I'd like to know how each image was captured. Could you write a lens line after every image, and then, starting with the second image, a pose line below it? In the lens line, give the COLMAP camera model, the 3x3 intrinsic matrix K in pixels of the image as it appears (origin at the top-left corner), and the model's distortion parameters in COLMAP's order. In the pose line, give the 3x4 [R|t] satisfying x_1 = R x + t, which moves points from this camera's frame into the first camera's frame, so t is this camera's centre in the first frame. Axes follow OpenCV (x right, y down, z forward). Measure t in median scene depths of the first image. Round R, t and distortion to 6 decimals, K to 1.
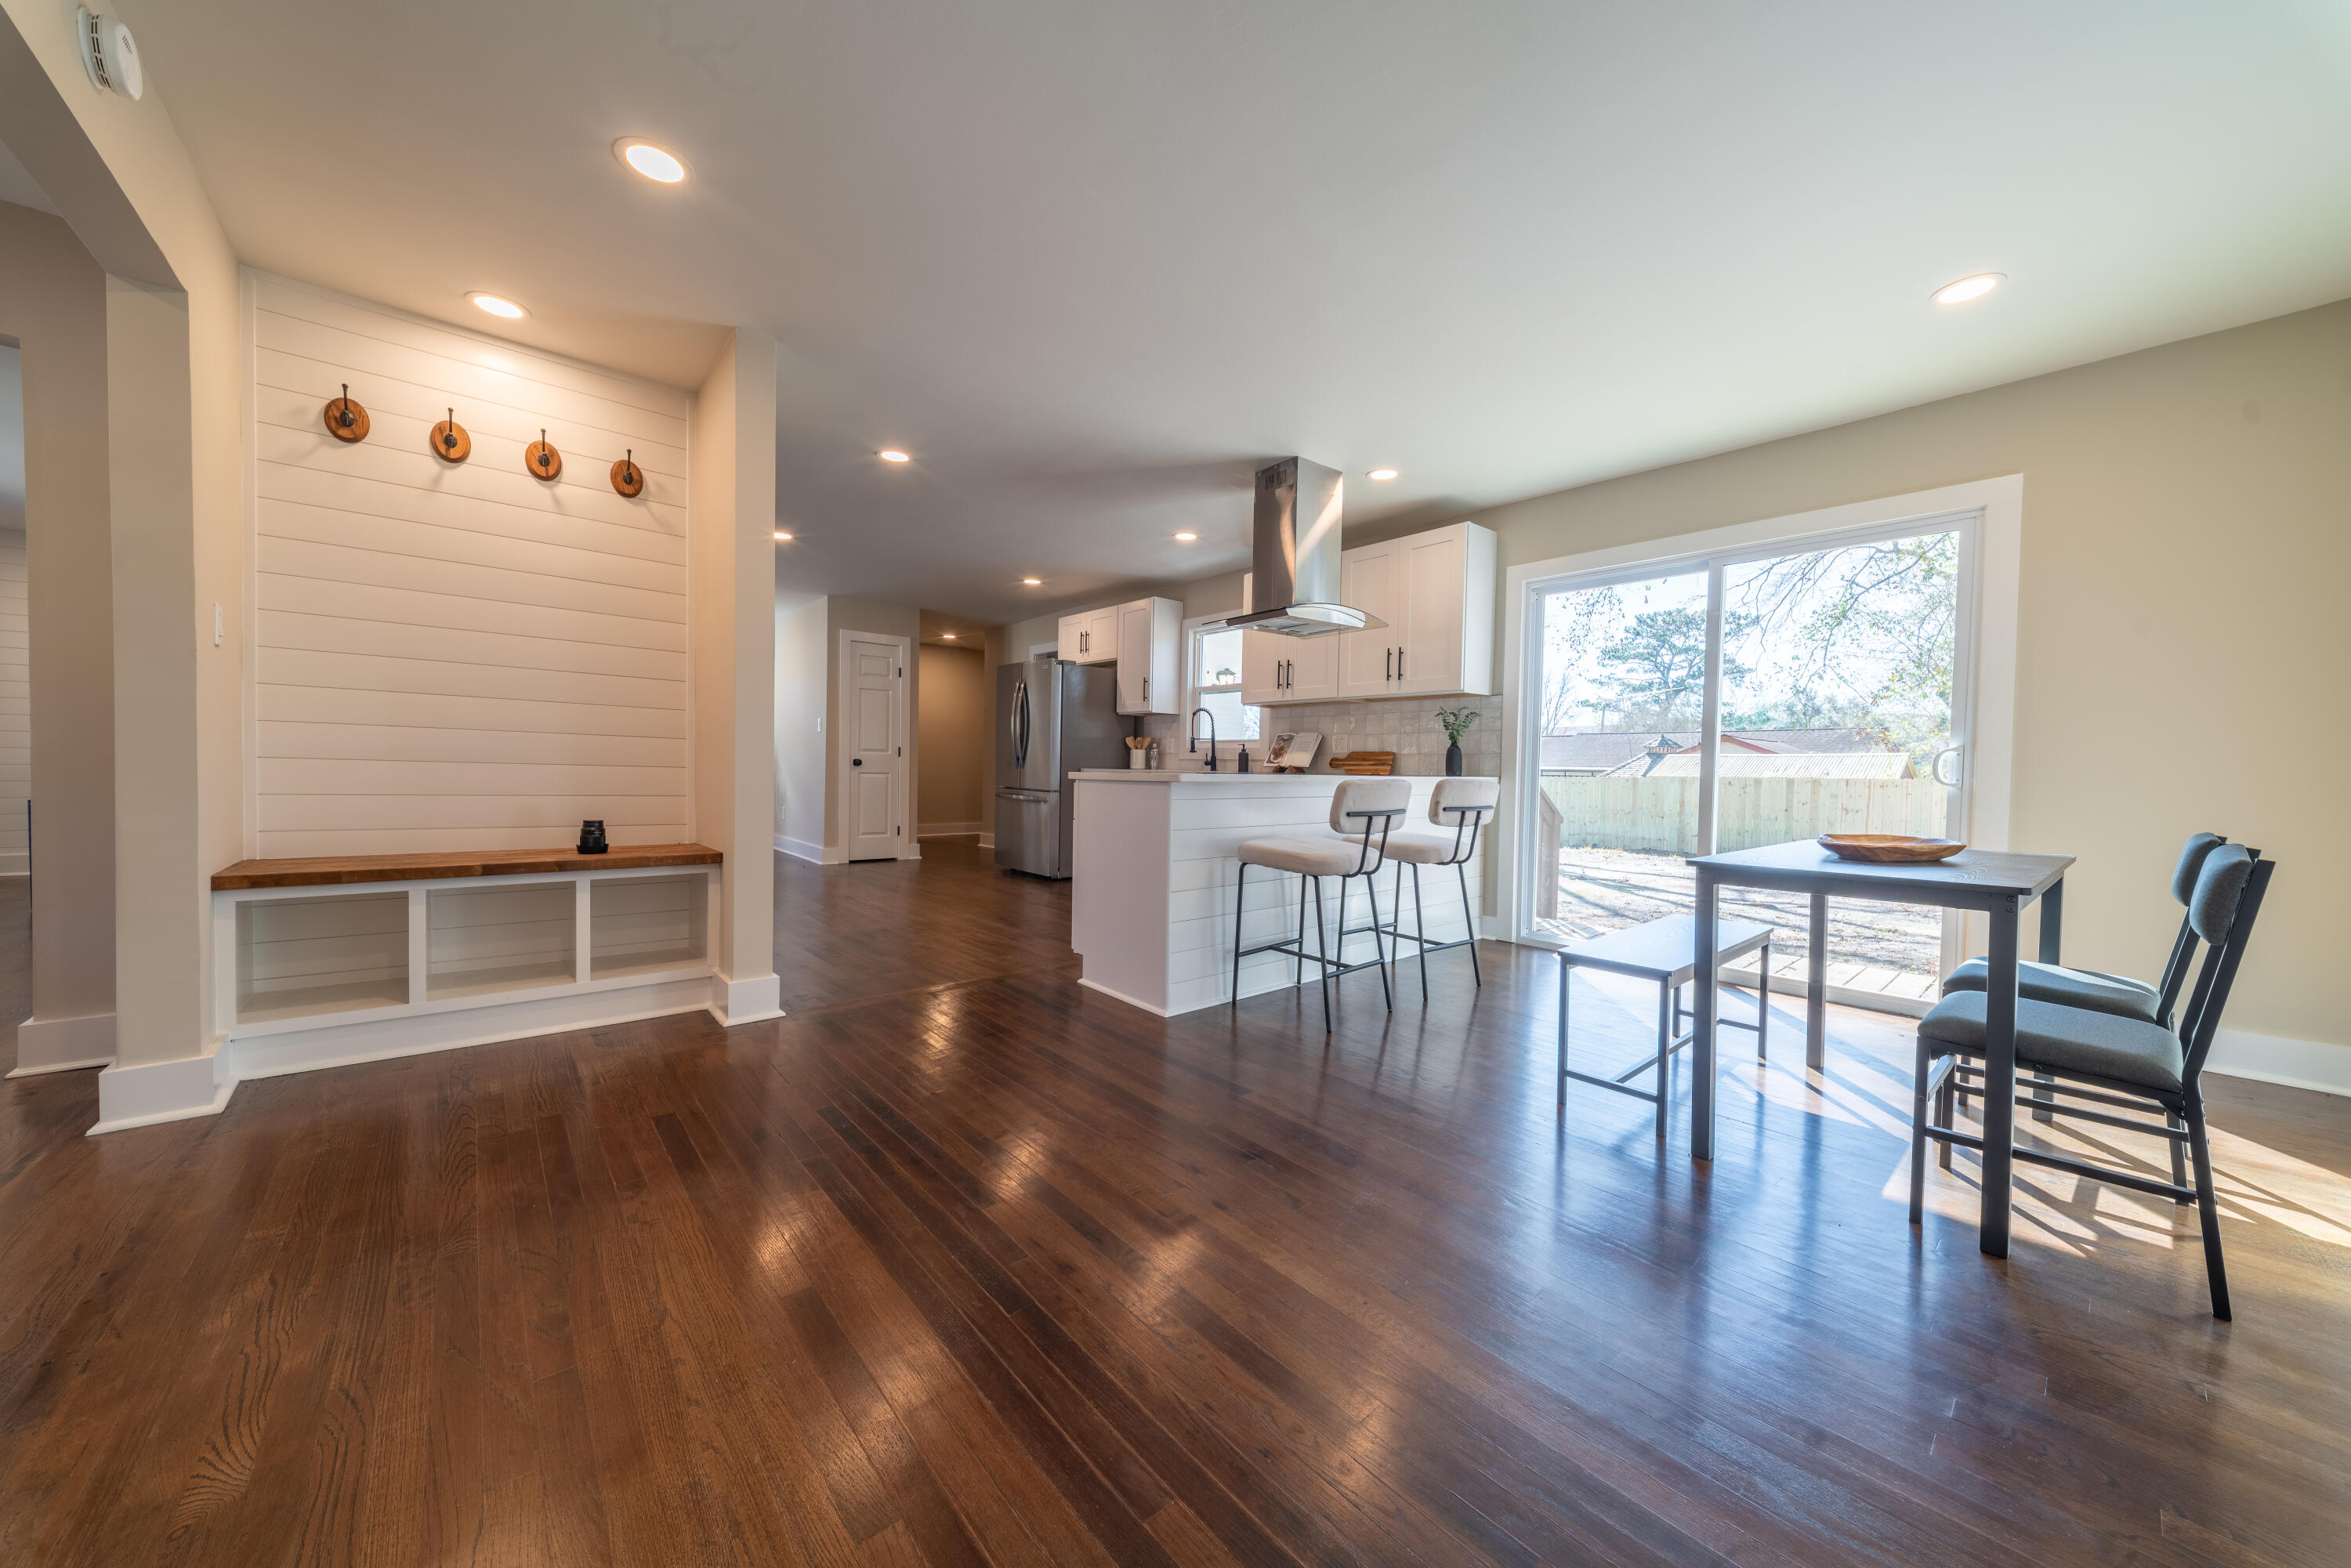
lens RADIAL K [[814.1, 0, 1175.5], [0, 814.1, 784.0], [0, 0, 1]] dist [0.000012, -0.000001]
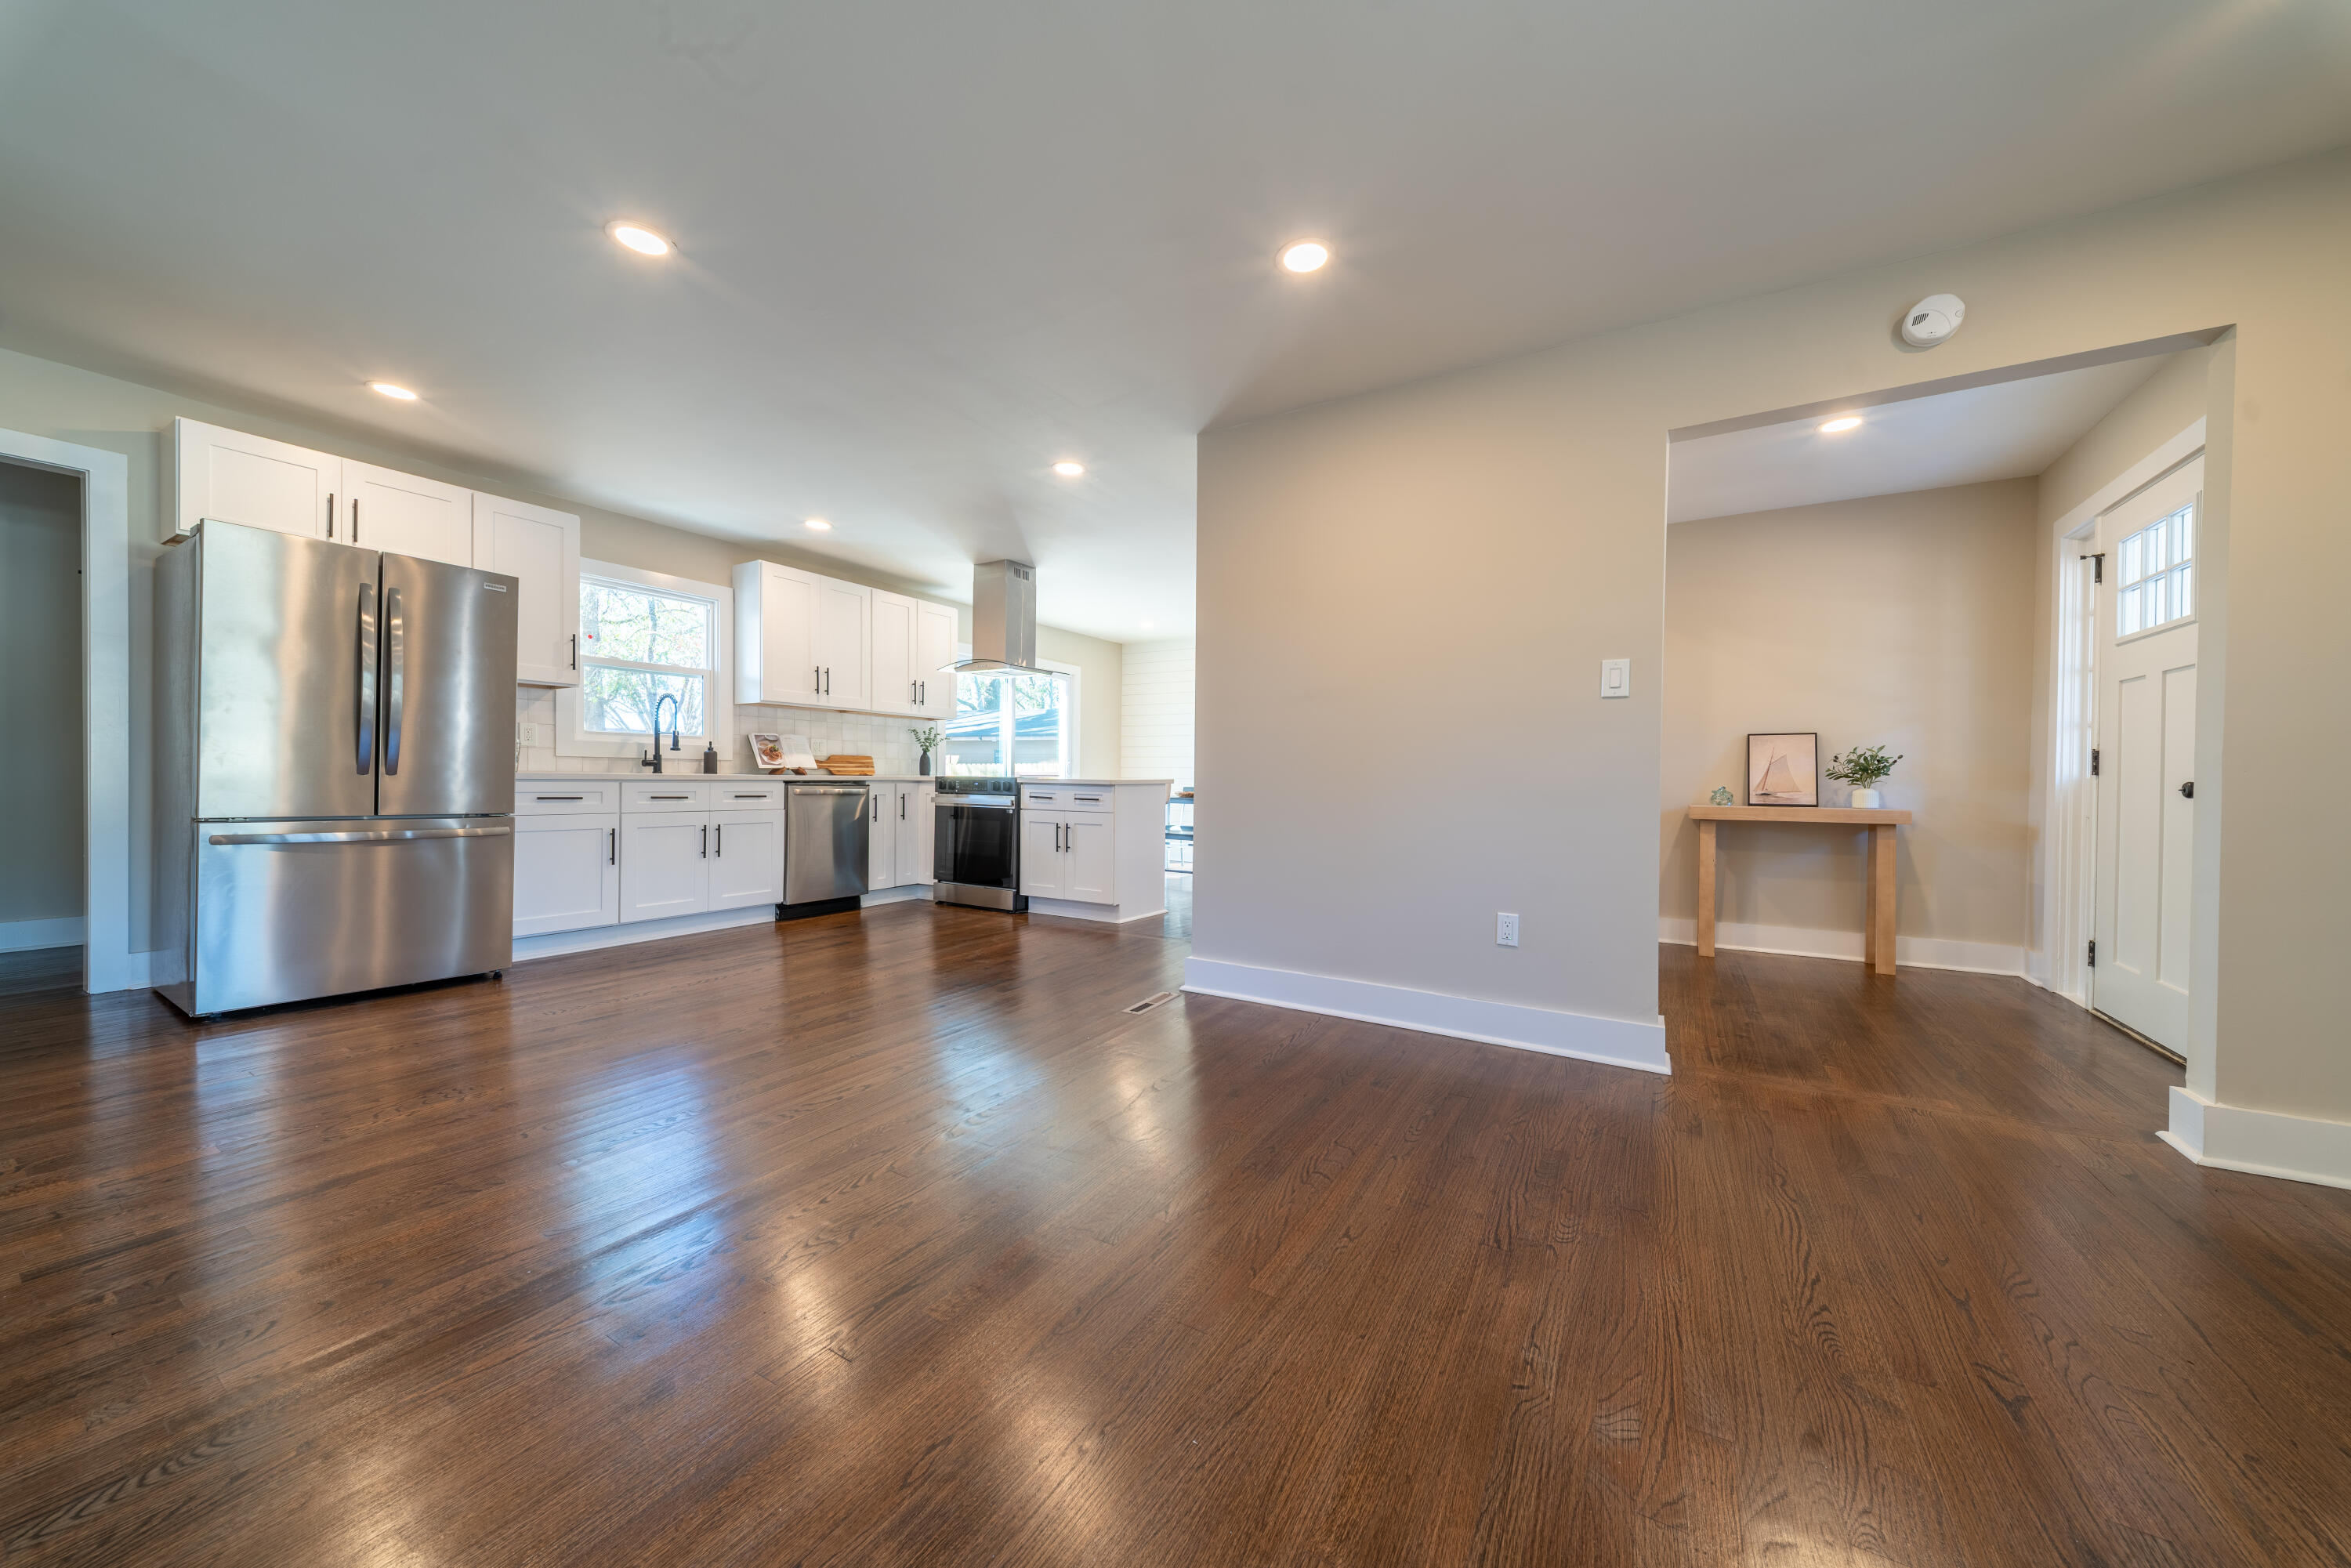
lens RADIAL K [[814.1, 0, 1175.5], [0, 814.1, 784.0], [0, 0, 1]] dist [0.000012, -0.000001]
pose [[-0.316541, -0.020946, 0.948347, -1.001047], [0.006621, 0.999683, 0.024290, -0.024022], [-0.948556, 0.013968, -0.316302, 0.891711]]
